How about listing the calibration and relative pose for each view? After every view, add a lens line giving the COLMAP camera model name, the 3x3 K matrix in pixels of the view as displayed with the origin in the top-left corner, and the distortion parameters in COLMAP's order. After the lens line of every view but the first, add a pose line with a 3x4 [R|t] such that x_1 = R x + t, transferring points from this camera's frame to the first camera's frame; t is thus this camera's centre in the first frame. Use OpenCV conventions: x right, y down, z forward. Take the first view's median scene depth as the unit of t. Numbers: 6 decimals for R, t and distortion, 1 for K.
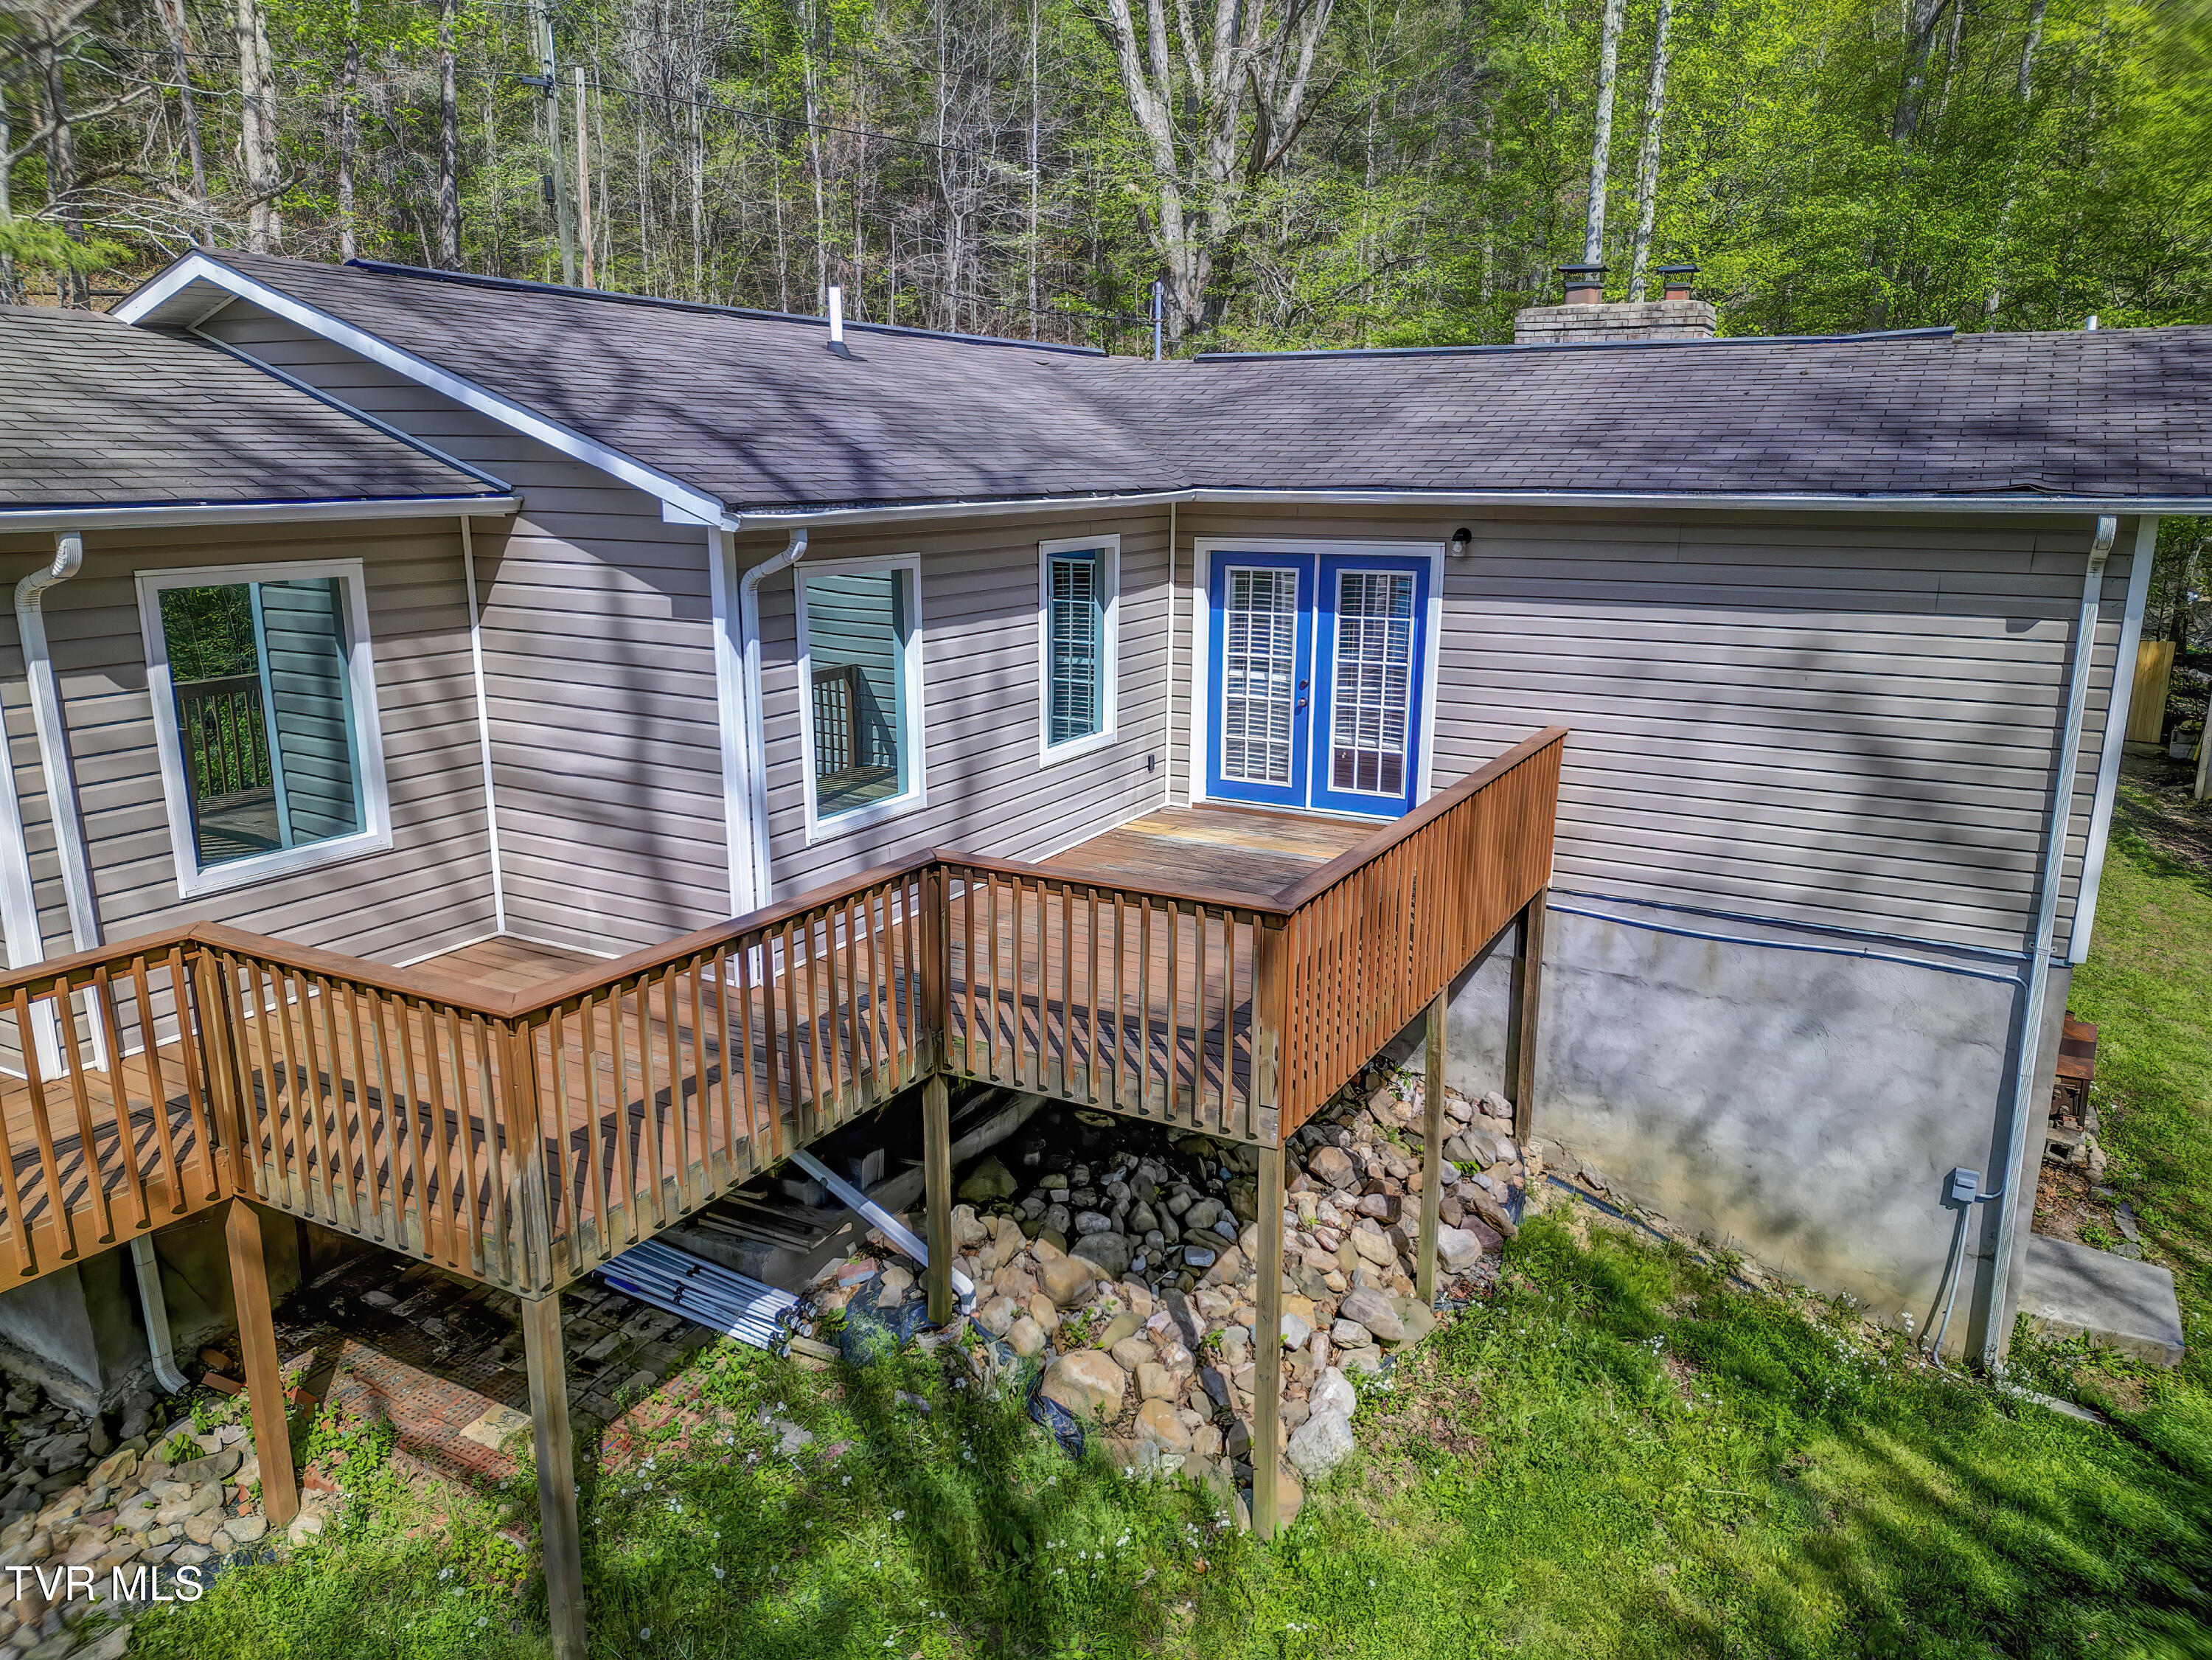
lens RADIAL K [[1549.2, 0, 1106.0], [0, 1549.2, 830.0], [0, 0, 1]] dist [0.076185, -0.083774]
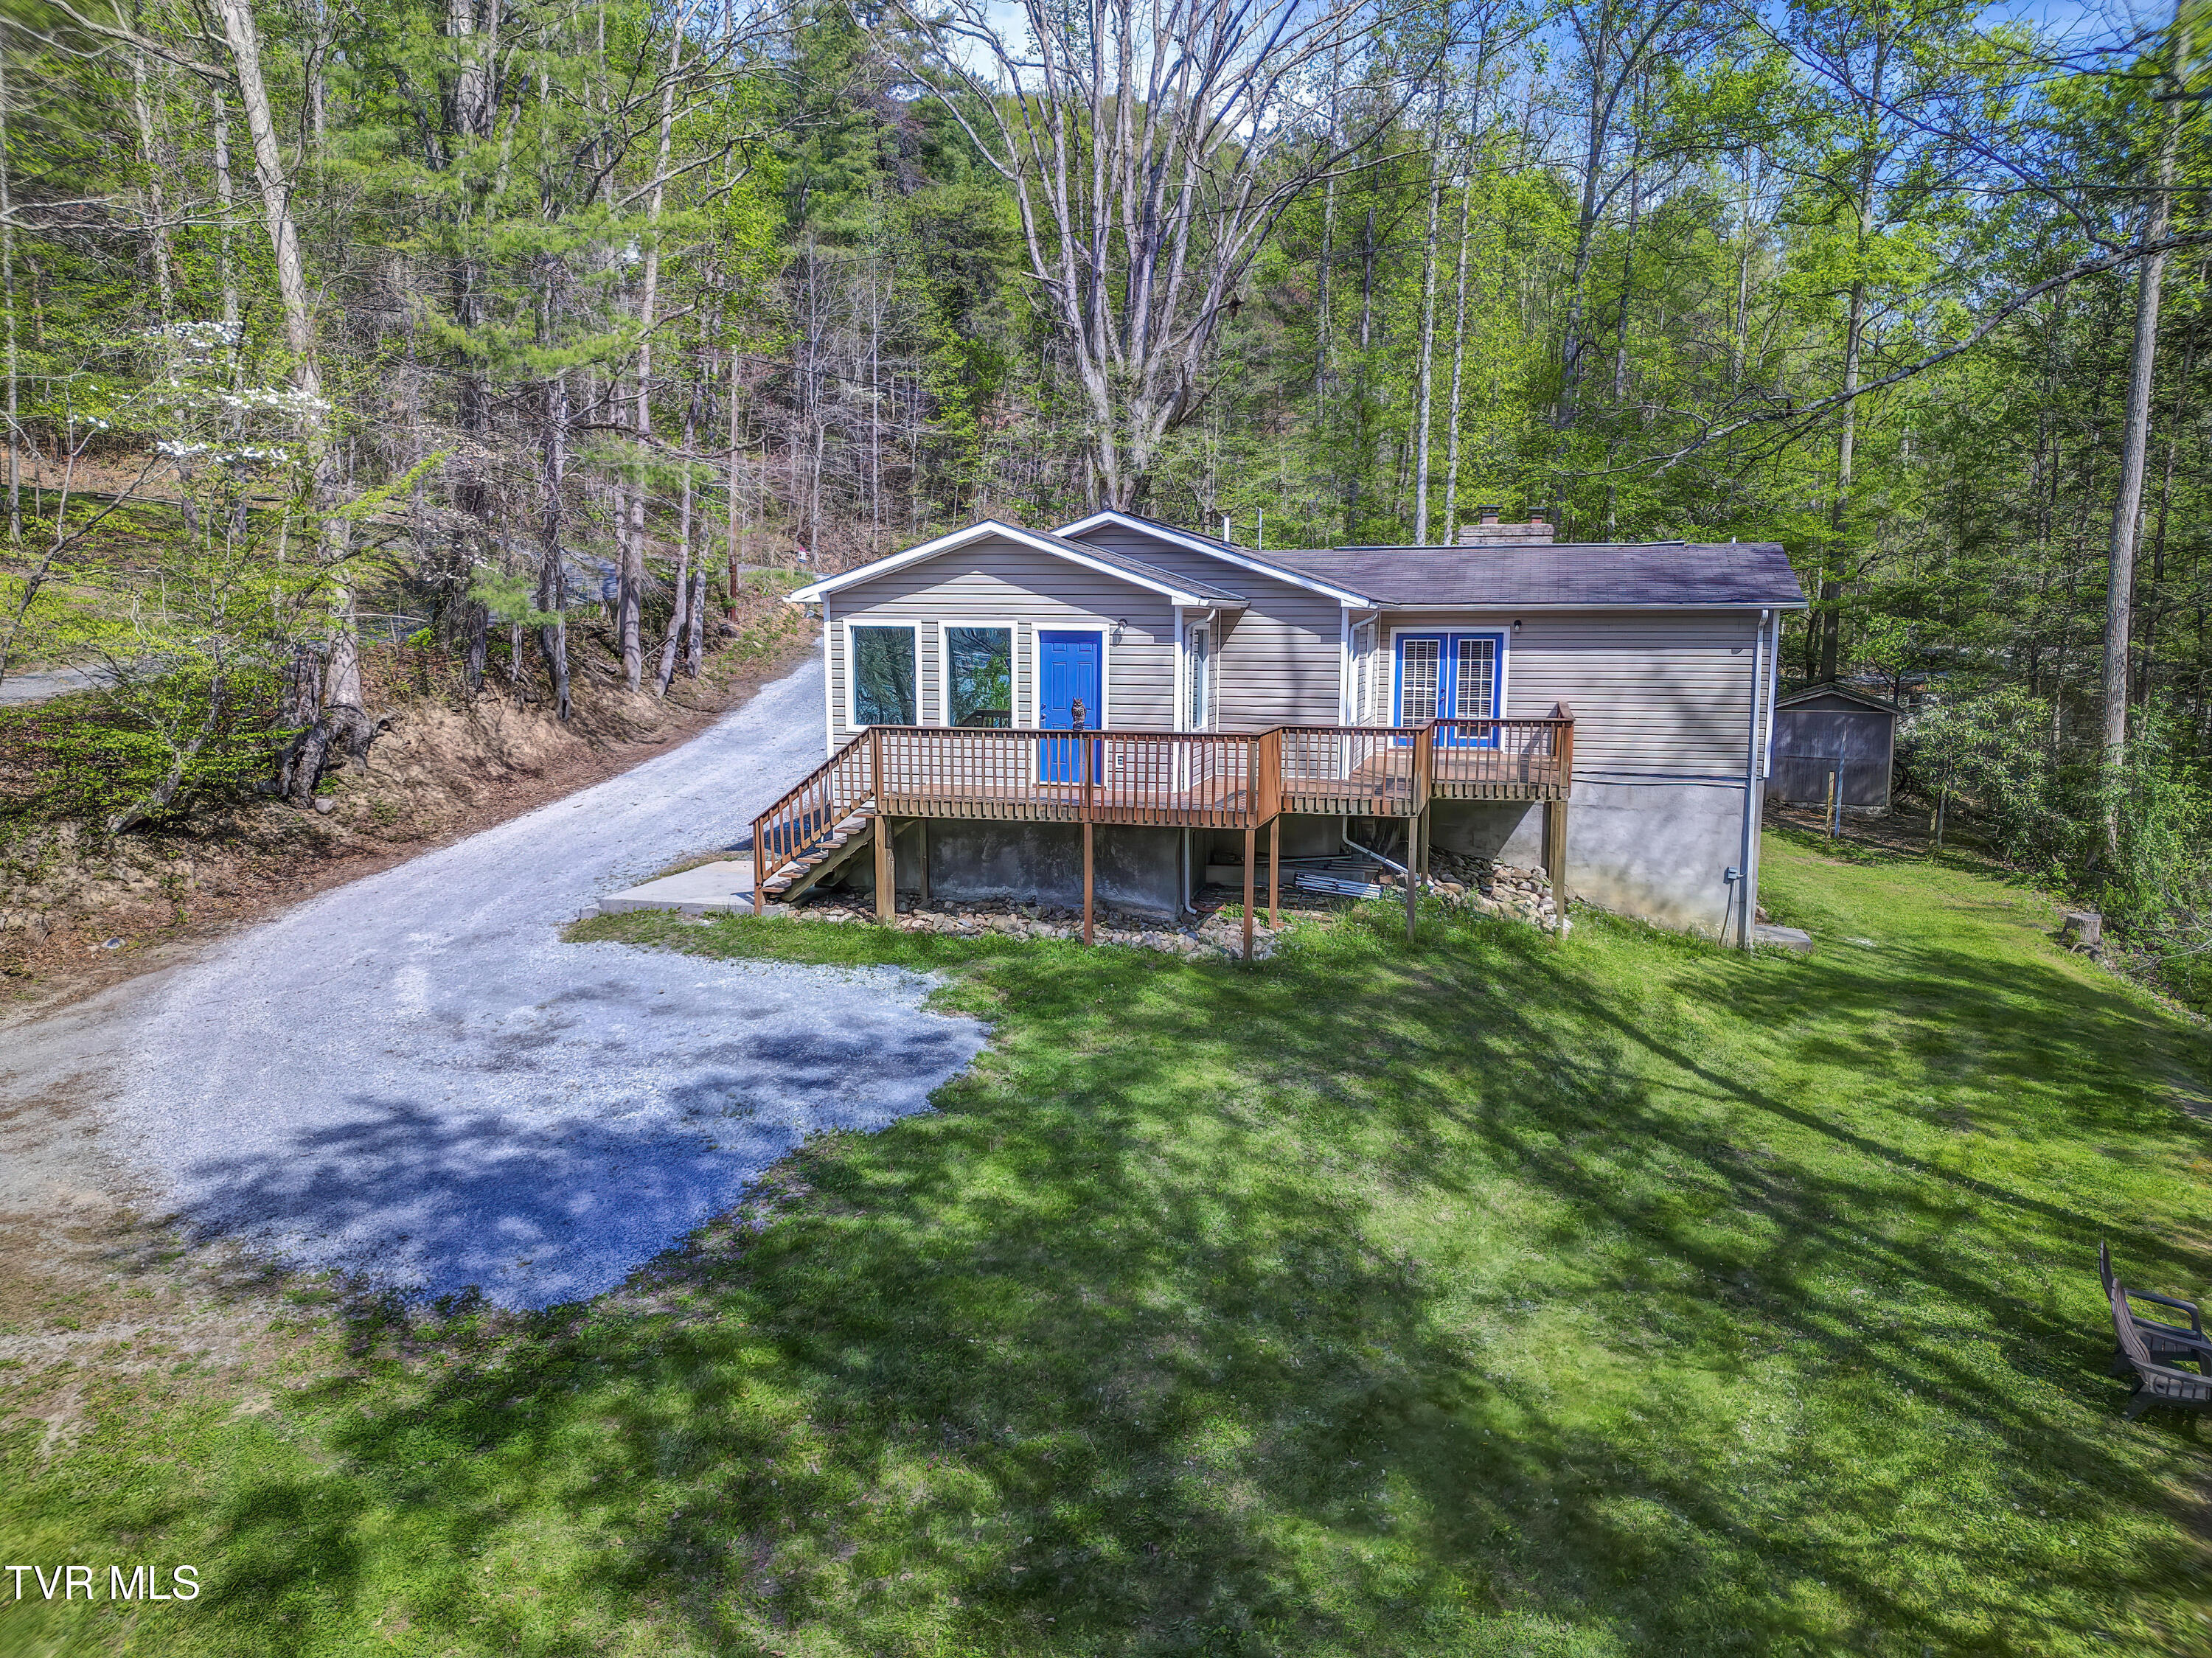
lens RADIAL K [[1542.2, 0, 1106.0], [0, 1542.2, 829.0], [0, 0, 1]] dist [0.105975, -0.159915]
pose [[0.970394, -0.031922, 0.239407, -1.019745], [0.057210, 0.993399, -0.099430, 0.343793], [-0.234652, 0.110183, 0.965815, -1.184913]]
